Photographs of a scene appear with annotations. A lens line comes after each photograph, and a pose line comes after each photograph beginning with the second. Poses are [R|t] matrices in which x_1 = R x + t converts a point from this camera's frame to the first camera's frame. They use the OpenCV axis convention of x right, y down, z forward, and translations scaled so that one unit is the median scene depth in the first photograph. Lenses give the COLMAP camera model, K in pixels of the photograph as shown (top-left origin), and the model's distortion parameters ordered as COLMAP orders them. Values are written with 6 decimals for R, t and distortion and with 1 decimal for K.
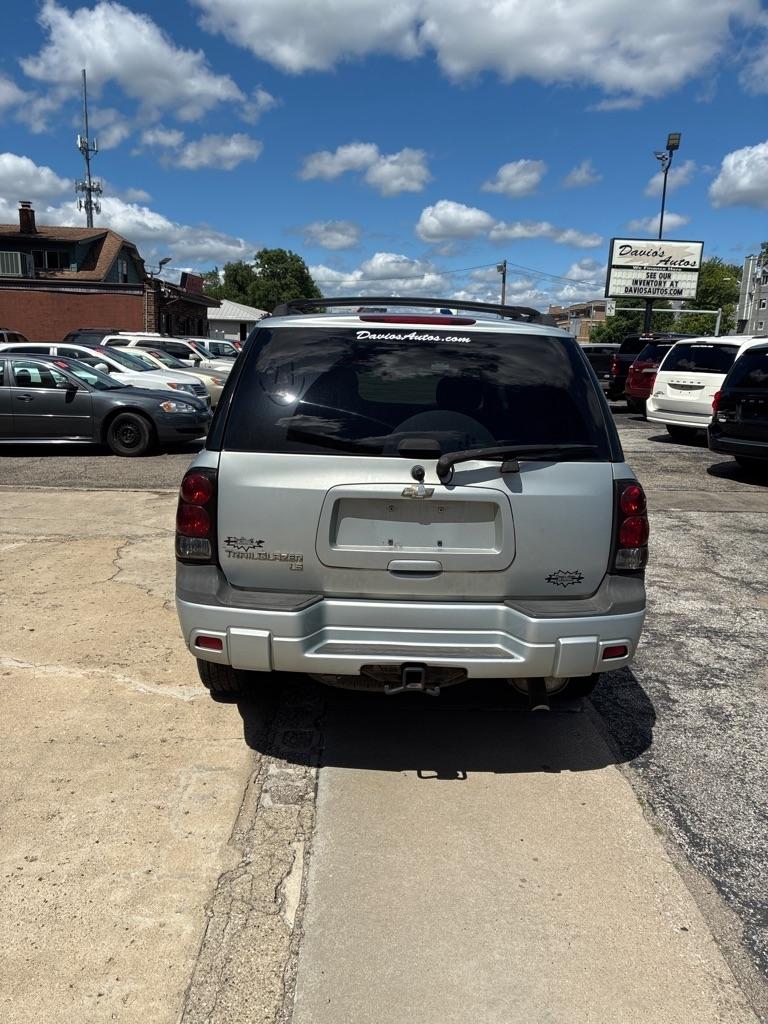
lens RADIAL K [[796.9, 0, 368.4], [0, 796.9, 512.7], [0, 0, 1]] dist [0.025353, -0.010111]
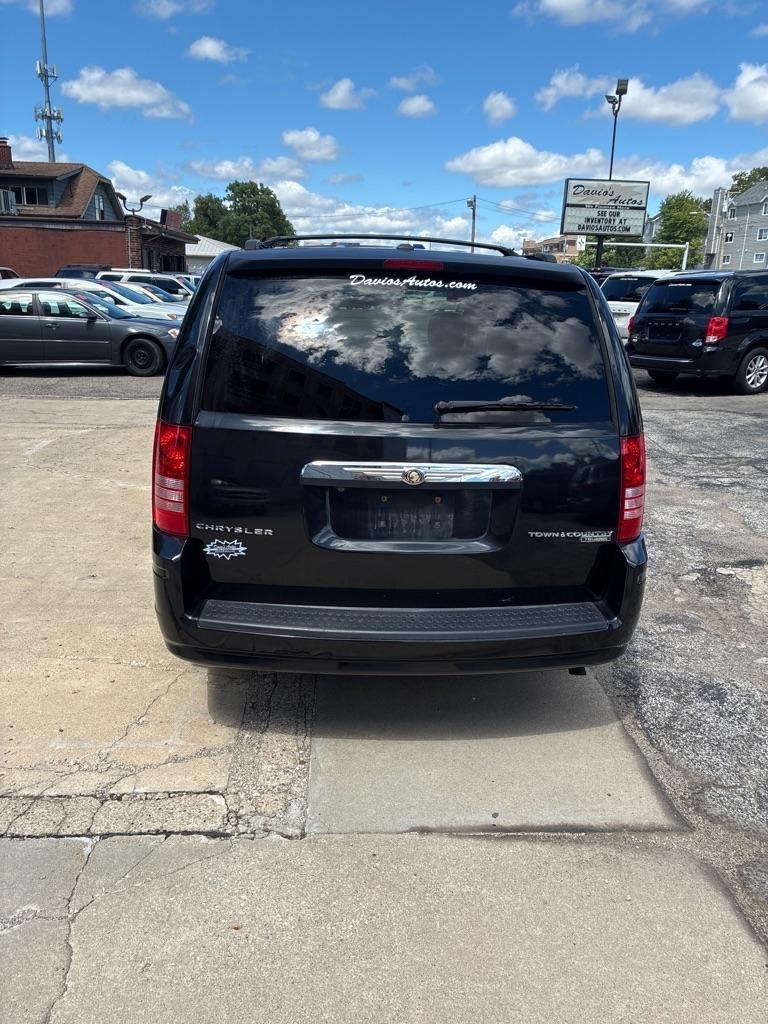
lens RADIAL K [[795.7, 0, 384.0], [0, 795.7, 512.0], [0, 0, 1]] dist [0.046150, -0.047302]
pose [[0.998711, -0.018406, 0.047313, -0.001953], [0.014850, 0.997114, 0.074446, 0.022108], [-0.048547, -0.073648, 0.996102, -0.098394]]
